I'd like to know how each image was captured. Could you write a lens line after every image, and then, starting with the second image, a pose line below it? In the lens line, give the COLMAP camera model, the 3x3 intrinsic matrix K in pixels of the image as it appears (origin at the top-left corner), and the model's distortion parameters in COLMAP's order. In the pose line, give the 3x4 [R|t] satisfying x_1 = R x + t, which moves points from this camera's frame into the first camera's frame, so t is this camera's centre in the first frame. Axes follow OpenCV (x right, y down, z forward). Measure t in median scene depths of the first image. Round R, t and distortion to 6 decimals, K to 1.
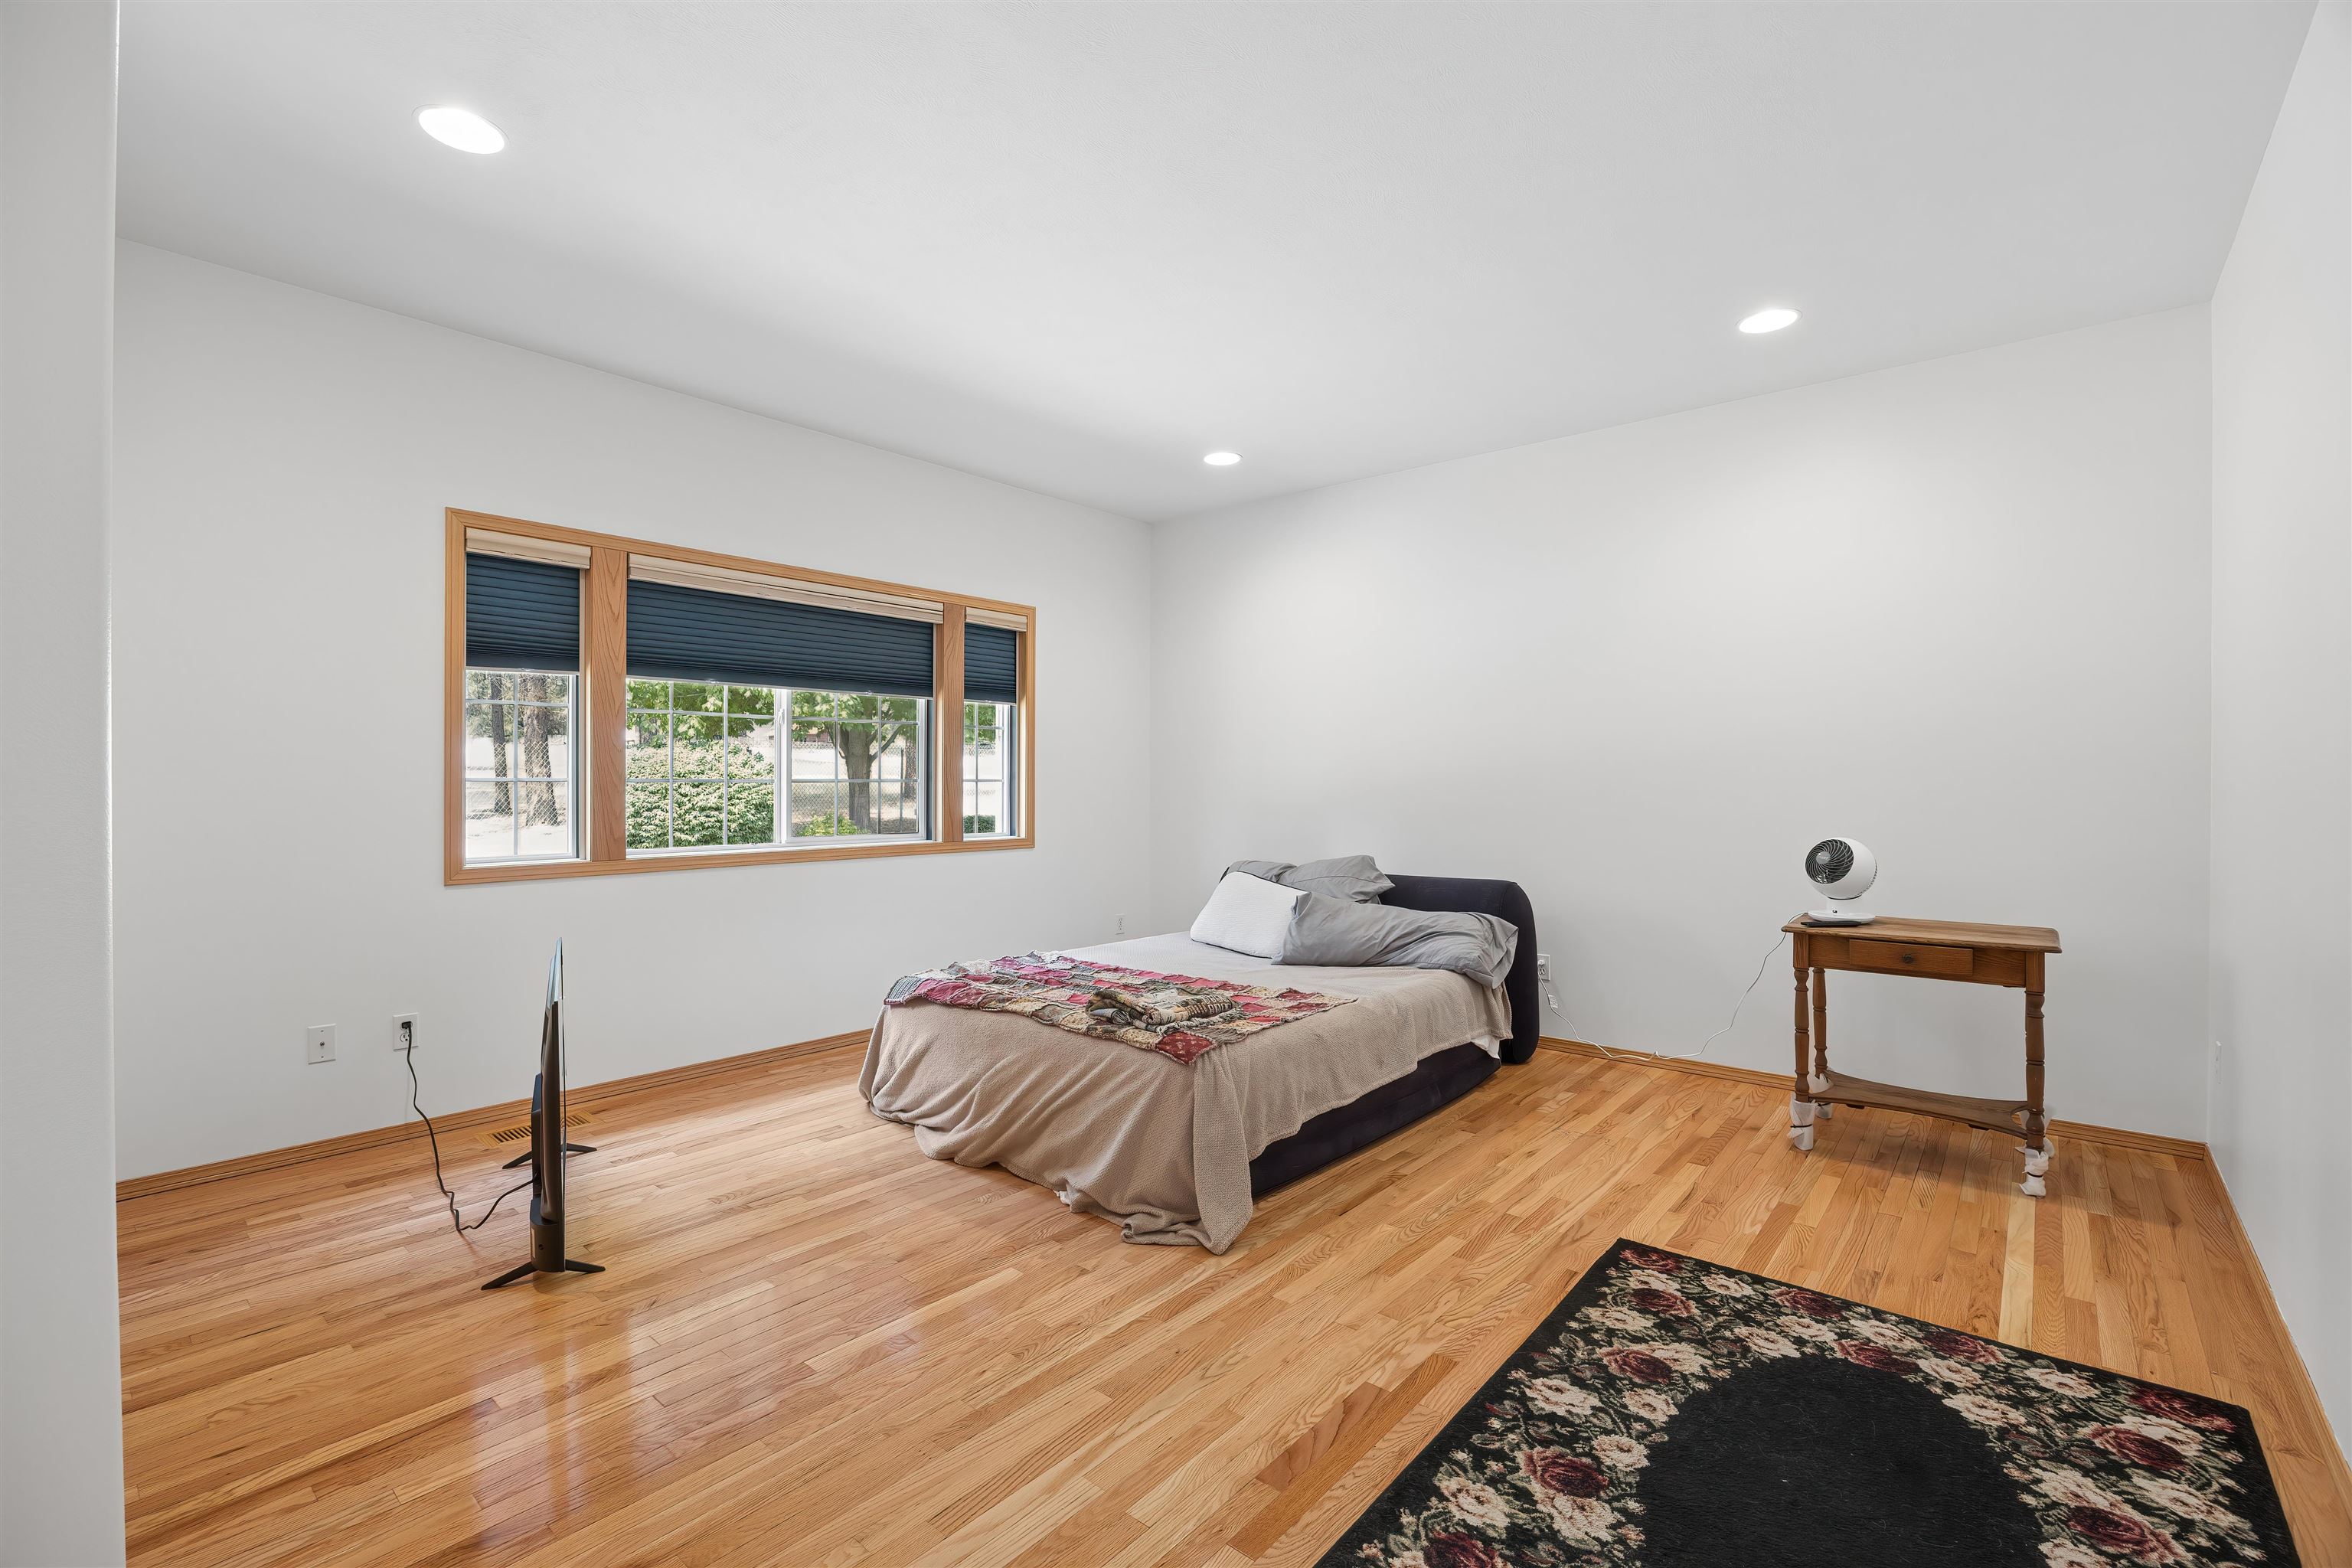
lens RADIAL K [[1021.1, 0, 1186.1], [0, 1021.1, 782.9], [0, 0, 1]] dist [-0.005548, -0.000500]
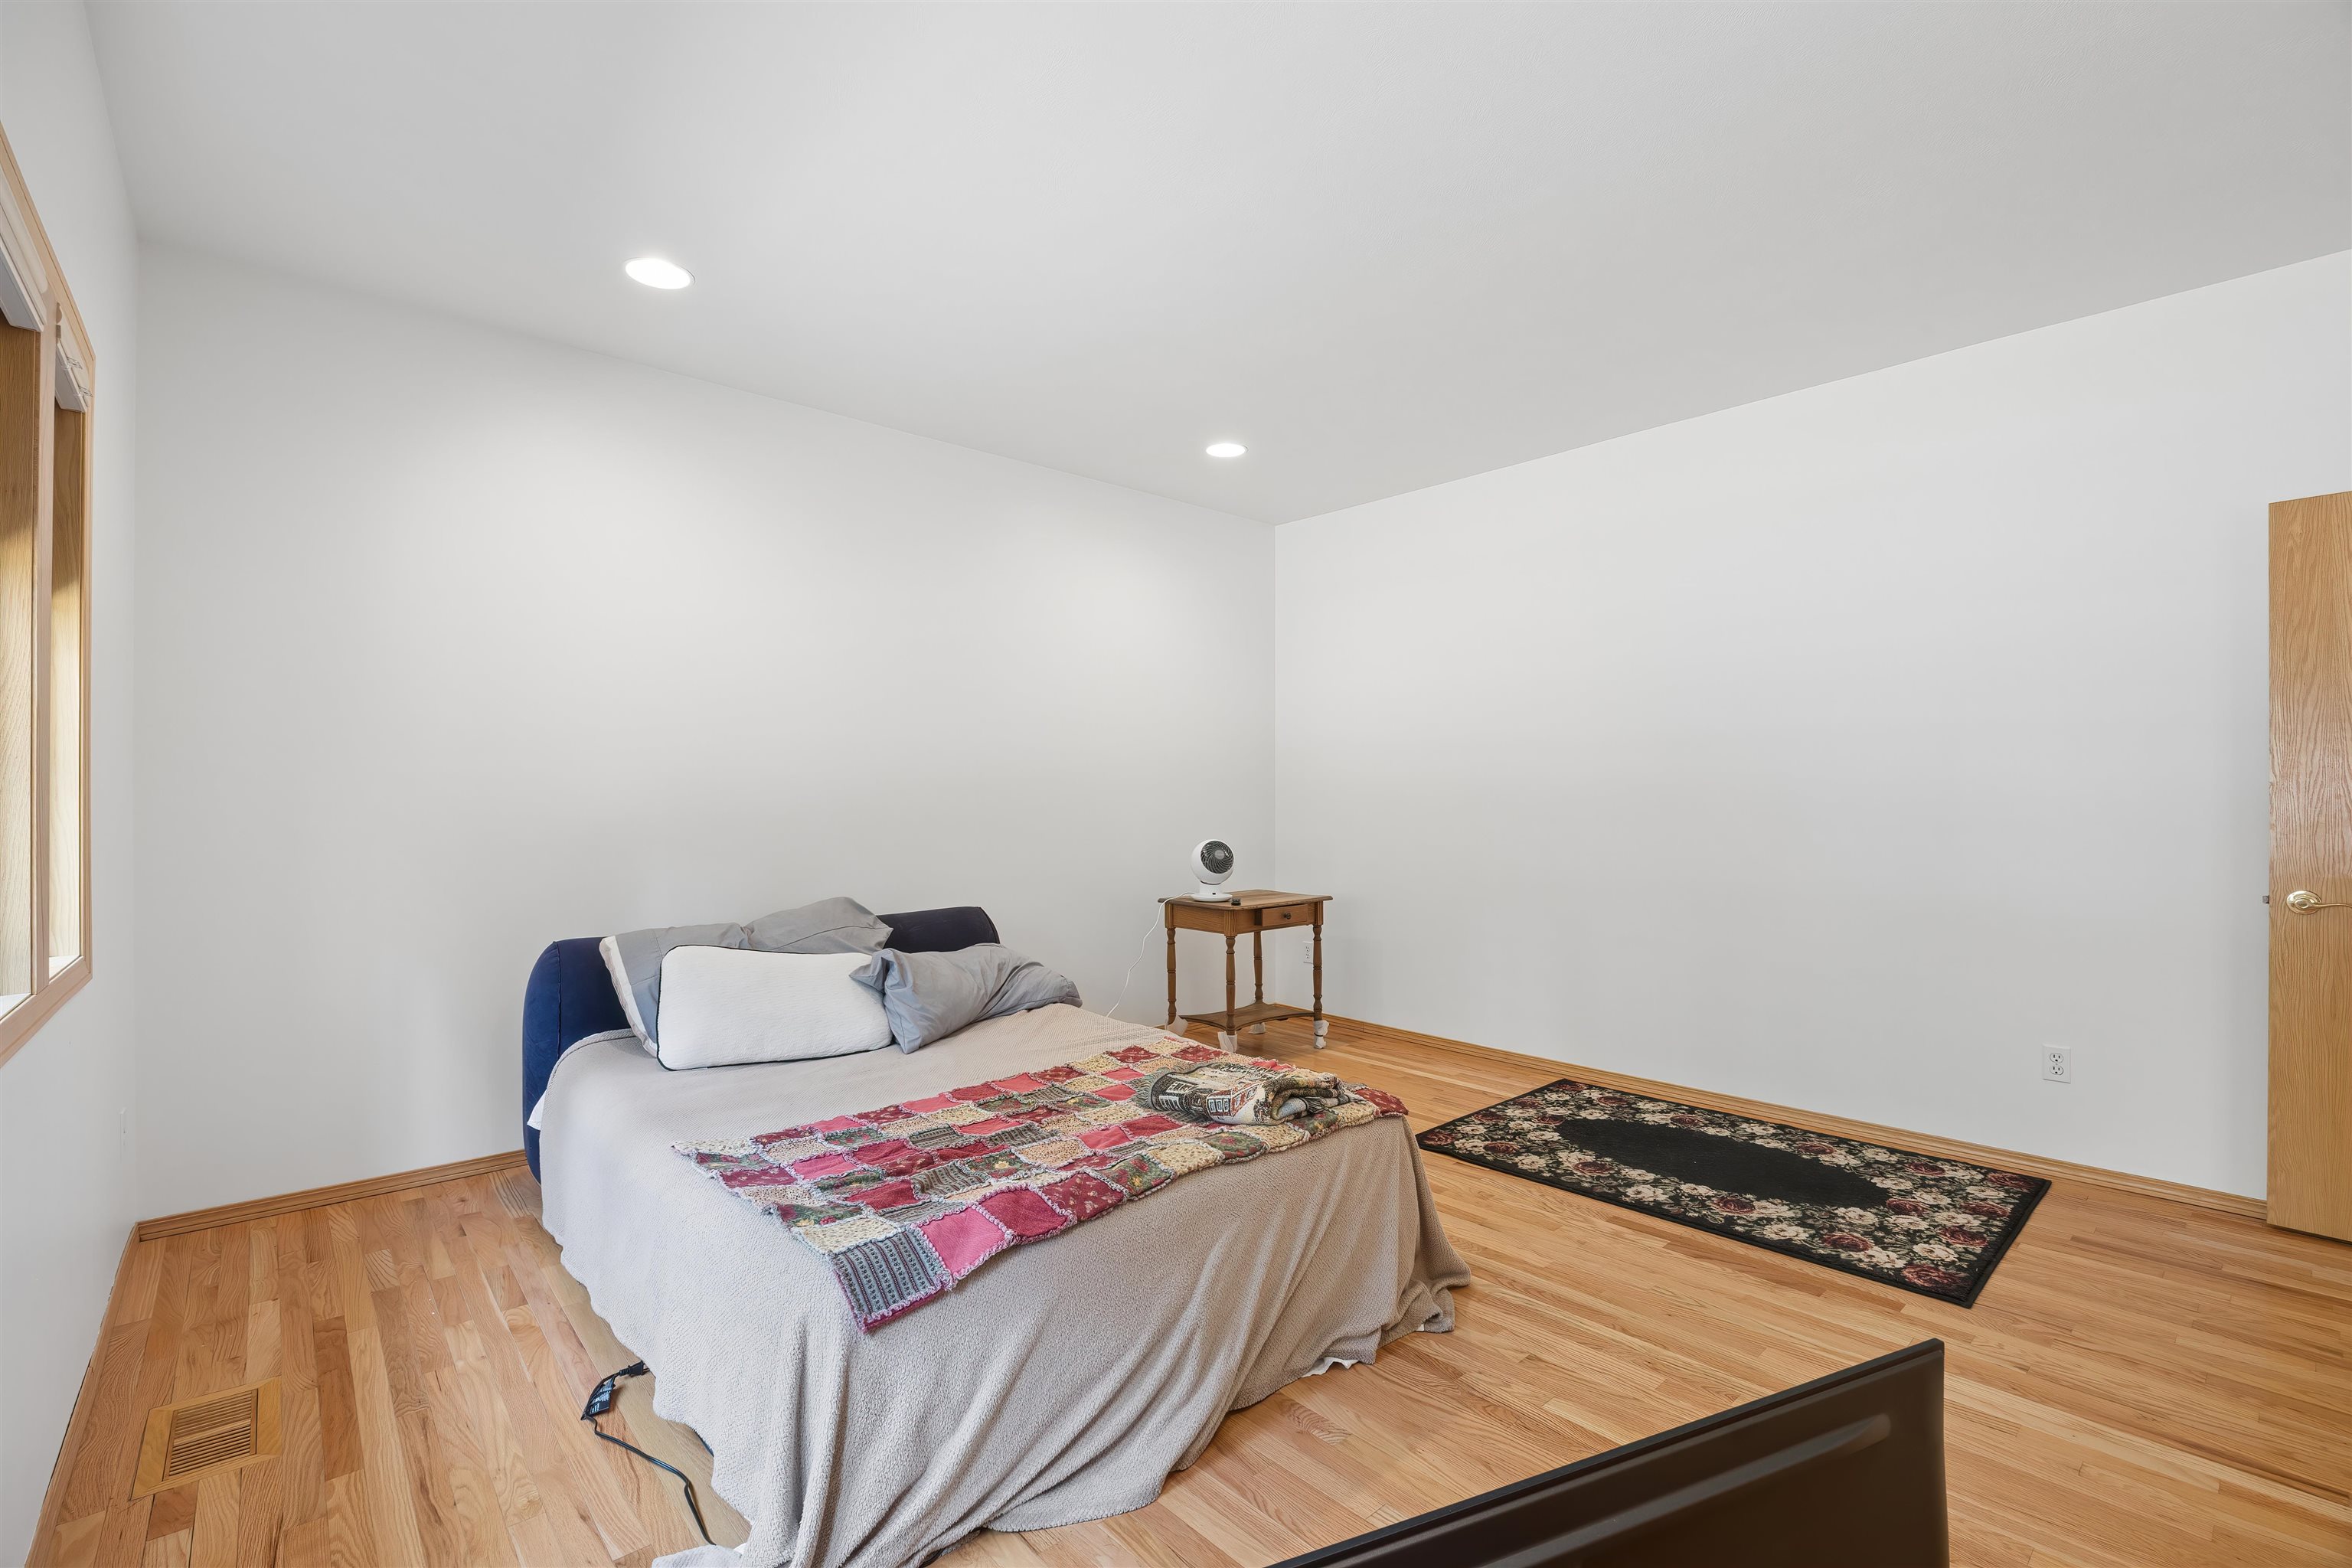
lens RADIAL K [[1021.1, 0, 1186.3], [0, 1021.1, 789.0], [0, 0, 1]] dist [-0.005548, -0.000500]
pose [[0.131528, 0.006462, 0.991291, -1.154860], [-0.000862, 0.999979, -0.006404, -0.011504], [-0.991312, -0.000012, 0.131531, 1.336290]]
